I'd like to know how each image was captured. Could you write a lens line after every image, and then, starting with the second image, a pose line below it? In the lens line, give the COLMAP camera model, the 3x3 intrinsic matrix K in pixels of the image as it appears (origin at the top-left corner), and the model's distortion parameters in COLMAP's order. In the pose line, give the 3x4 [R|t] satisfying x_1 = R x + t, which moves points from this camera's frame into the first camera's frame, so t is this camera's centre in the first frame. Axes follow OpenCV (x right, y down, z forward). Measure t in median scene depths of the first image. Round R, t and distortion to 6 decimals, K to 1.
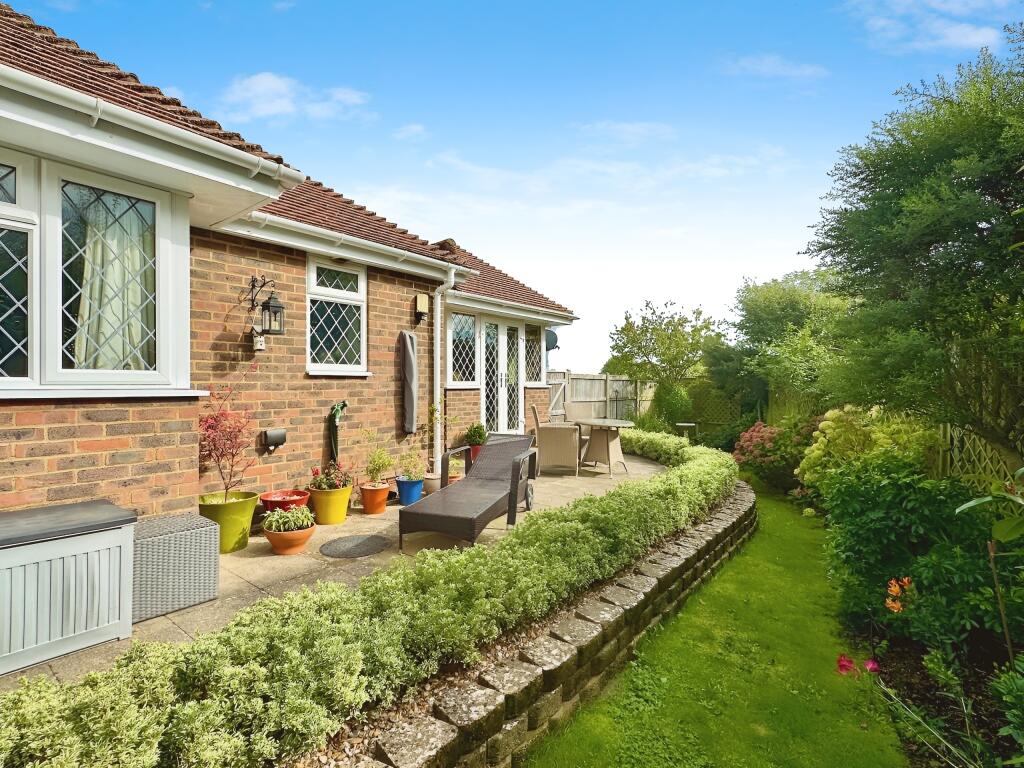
lens RADIAL K [[500.7, 0, 512.3], [0, 500.7, 385.1], [0, 0, 1]] dist [-0.000317, 0.000045]
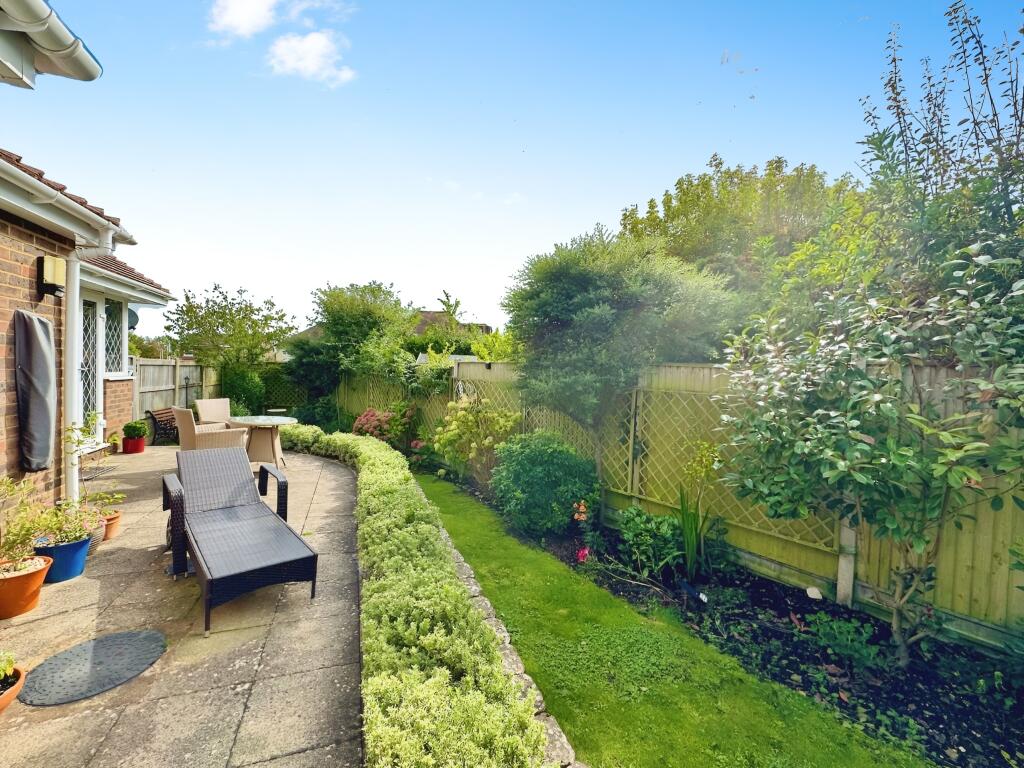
lens RADIAL K [[425.8, 0, 513.5], [0, 425.8, 383.4], [0, 0, 1]] dist [-0.000595, 0.000223]
pose [[0.513867, -0.013962, 0.857756, -0.215930], [-0.031014, 0.998912, 0.034840, -0.033111], [-0.857309, -0.044505, 0.512875, 0.117735]]
